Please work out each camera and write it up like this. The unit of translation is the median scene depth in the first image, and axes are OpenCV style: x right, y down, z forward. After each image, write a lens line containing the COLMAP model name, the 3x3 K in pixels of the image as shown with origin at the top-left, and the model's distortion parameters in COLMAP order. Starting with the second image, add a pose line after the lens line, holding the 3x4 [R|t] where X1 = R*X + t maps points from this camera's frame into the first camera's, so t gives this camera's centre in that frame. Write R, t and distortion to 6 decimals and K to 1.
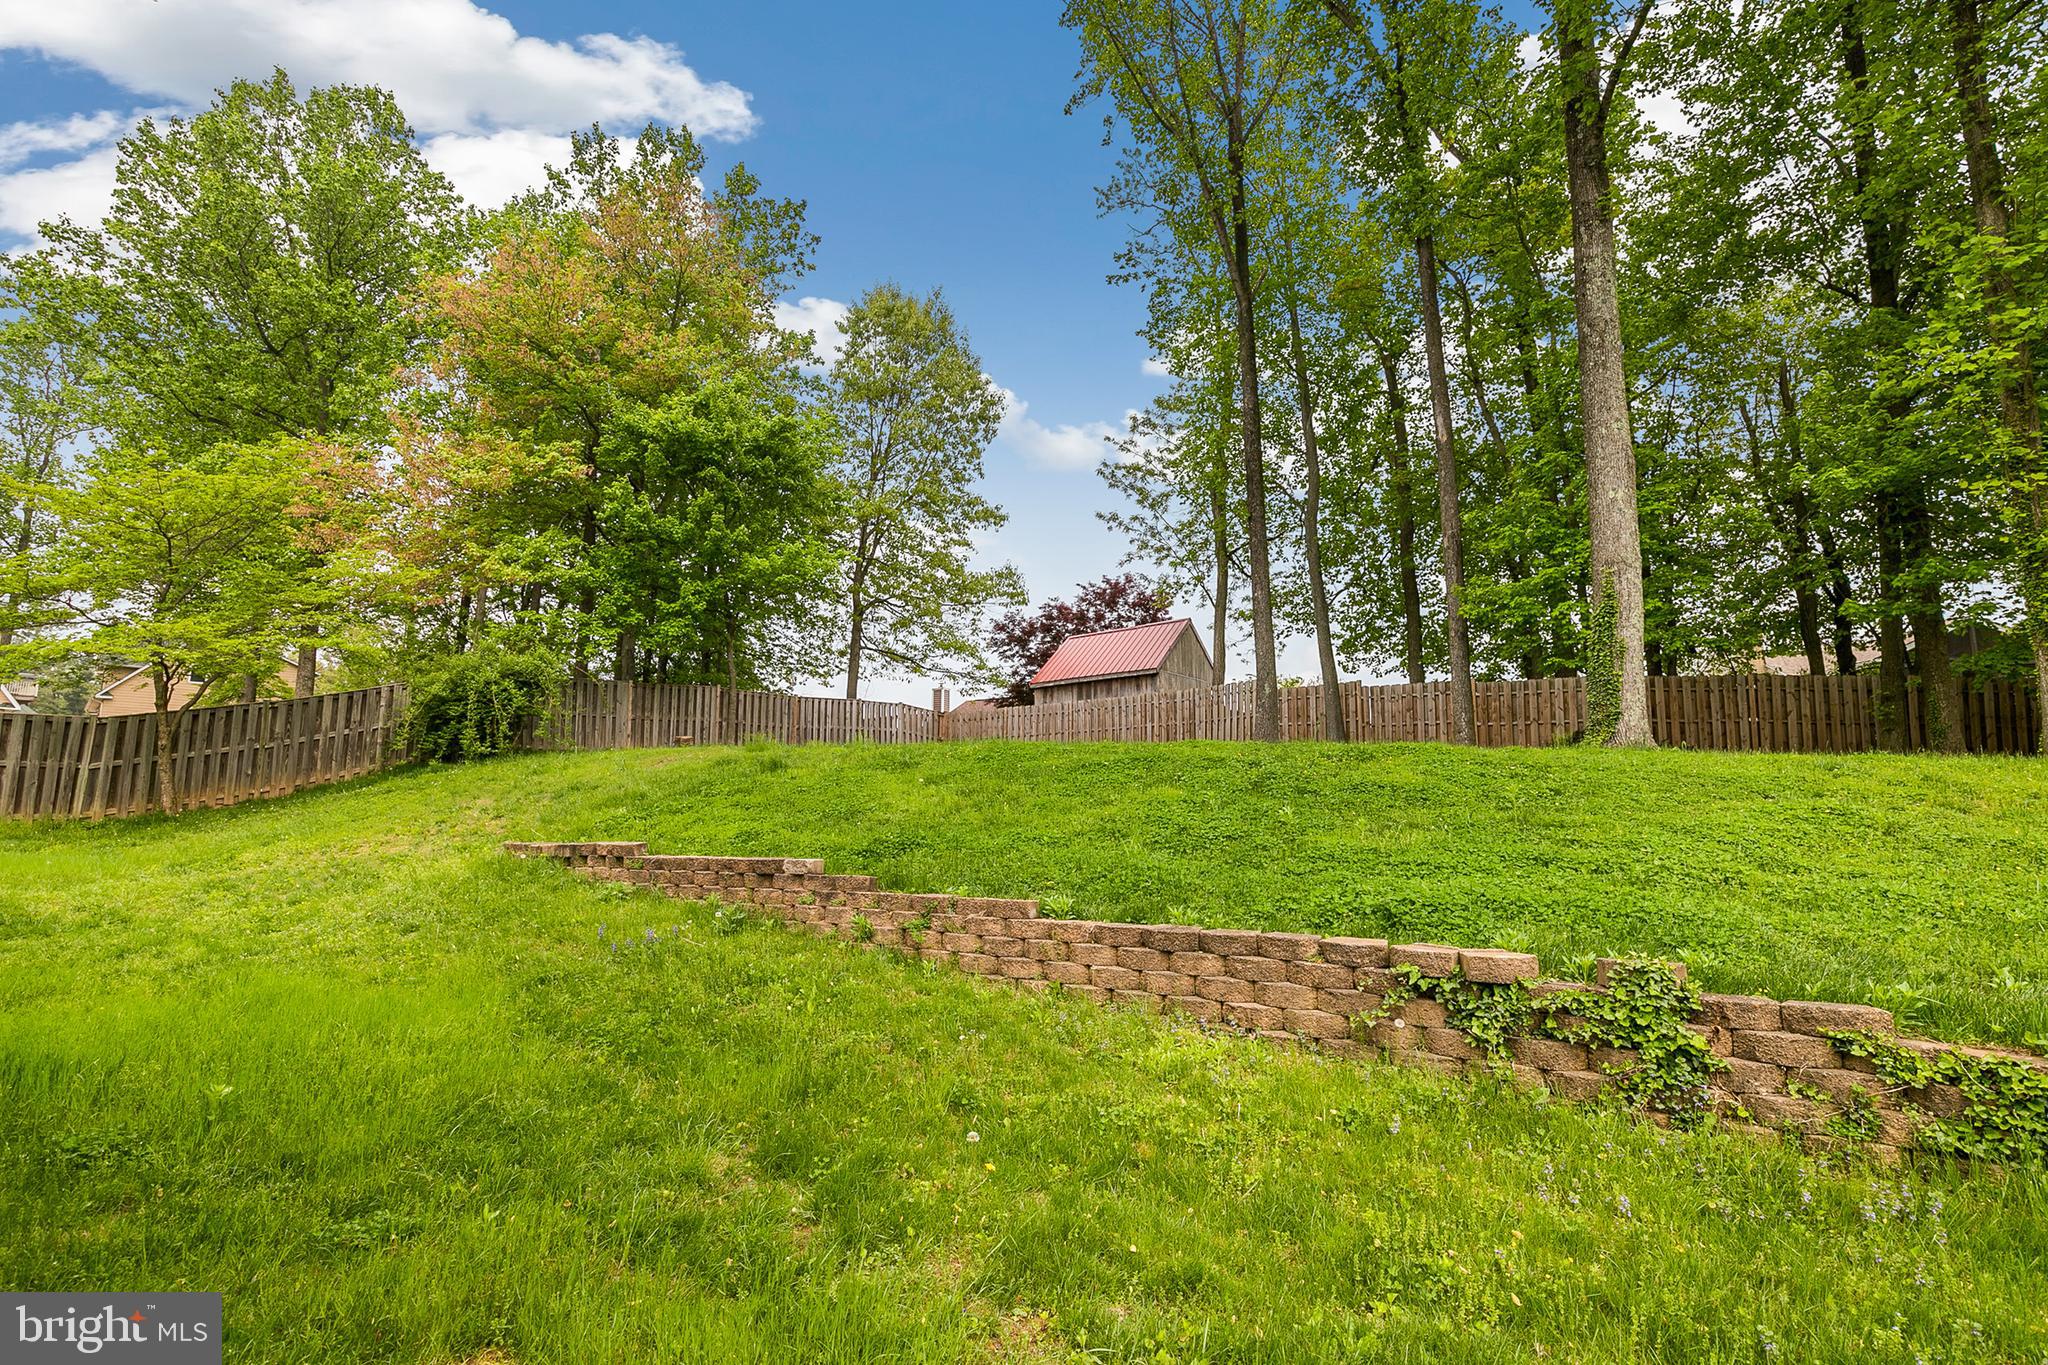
lens RADIAL K [[961.6, 0, 1023.3], [0, 961.6, 687.6], [0, 0, 1]] dist [-0.010049, -0.001468]
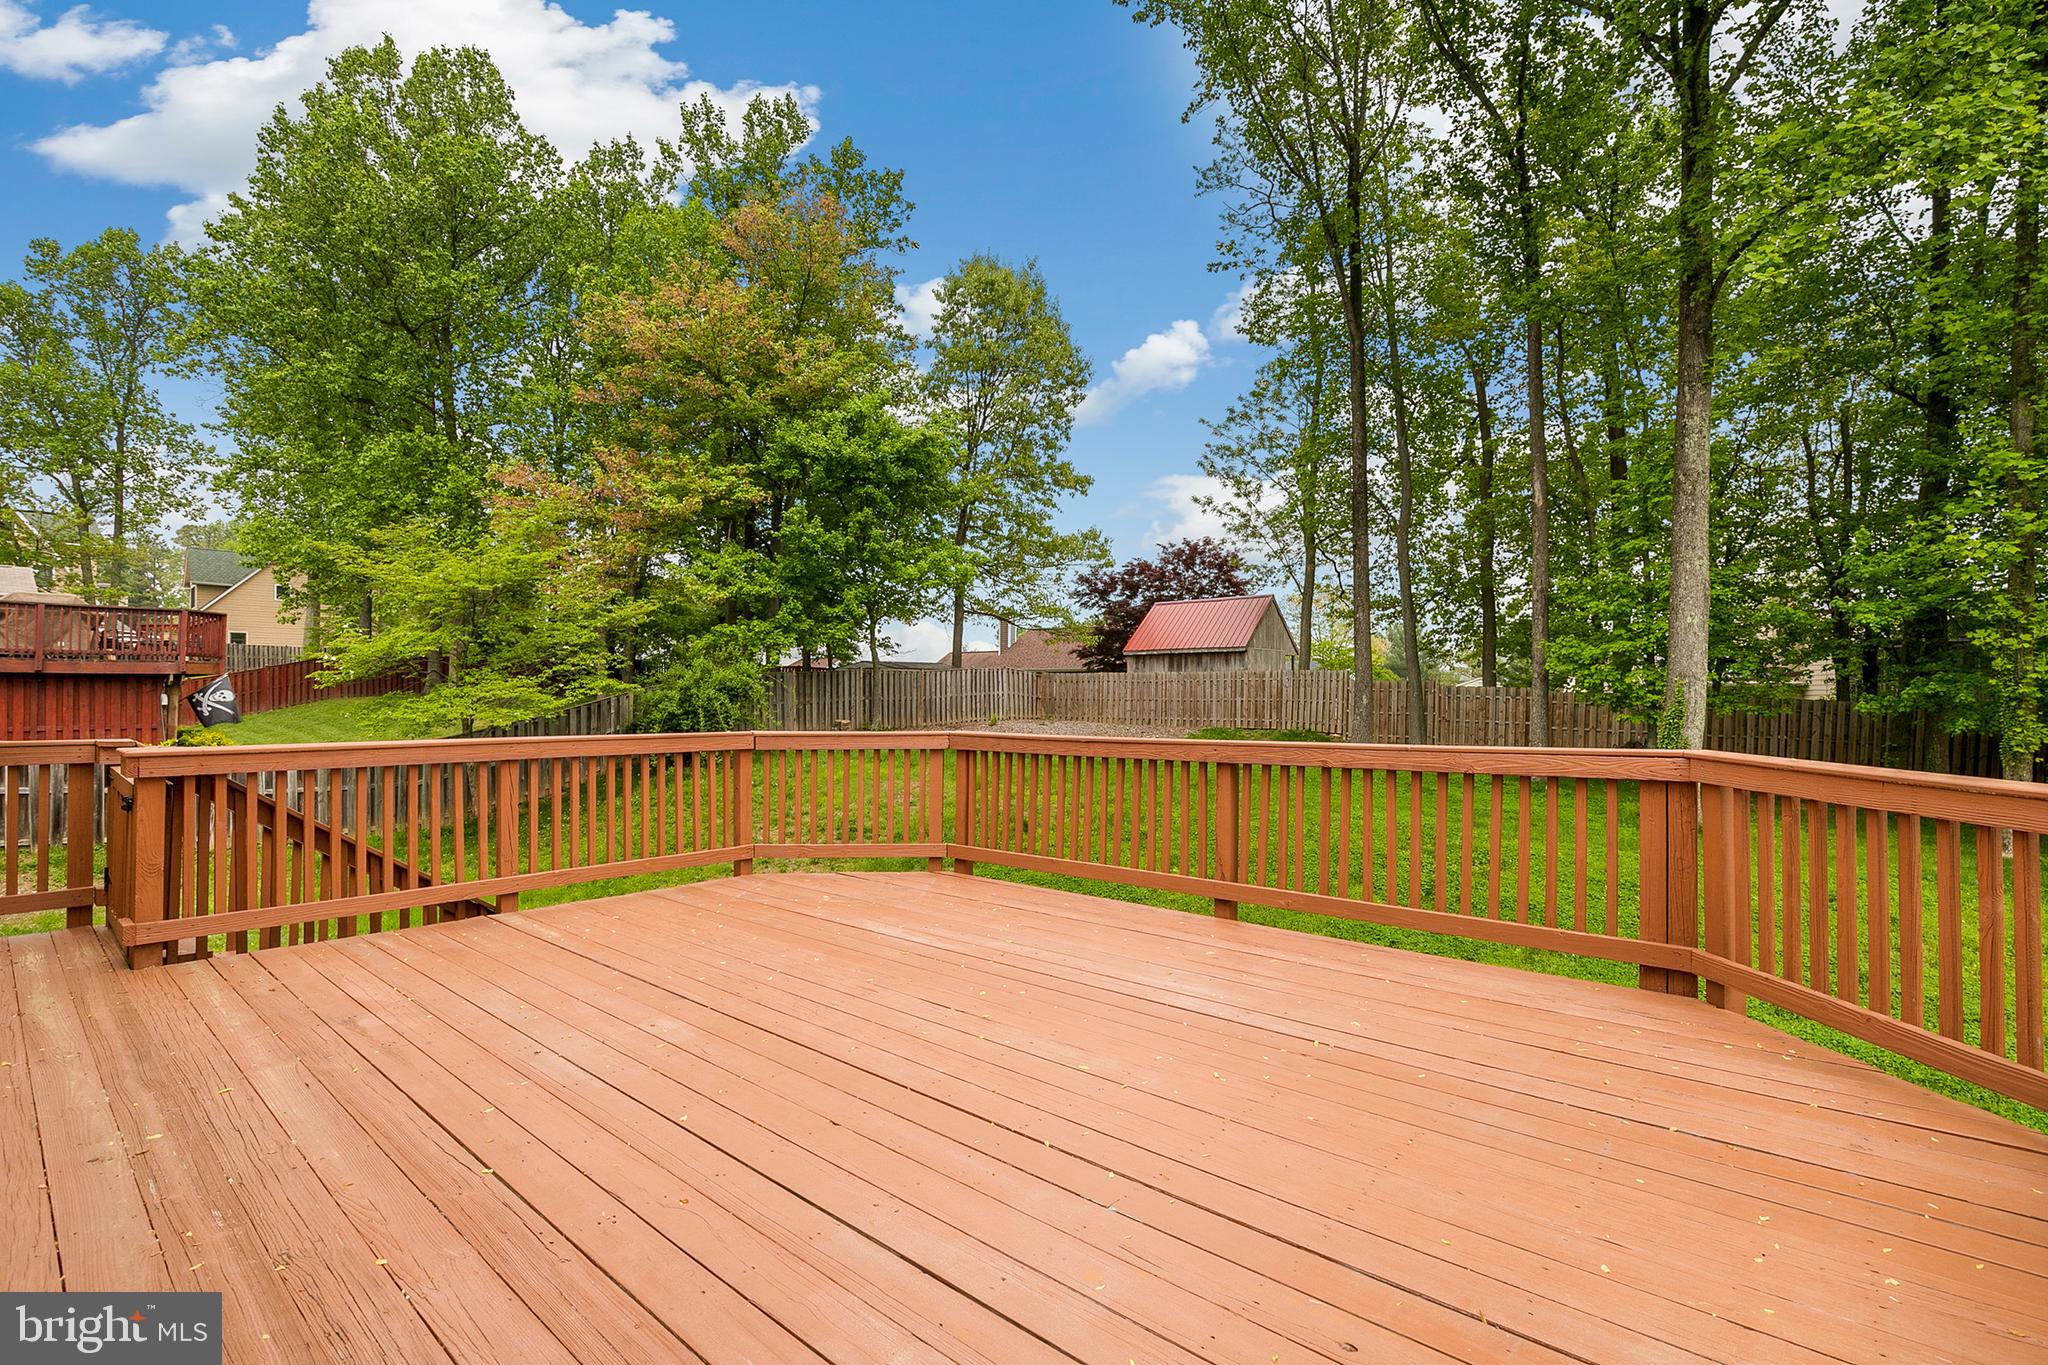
lens RADIAL K [[972.1, 0, 1029.4], [0, 972.1, 702.0], [0, 0, 1]] dist [-0.011781, 0.000367]
pose [[0.999939, 0.008237, -0.007401, -0.099485], [-0.007136, 0.990394, 0.138090, -0.108048], [0.008467, -0.138029, 0.990392, -0.115240]]
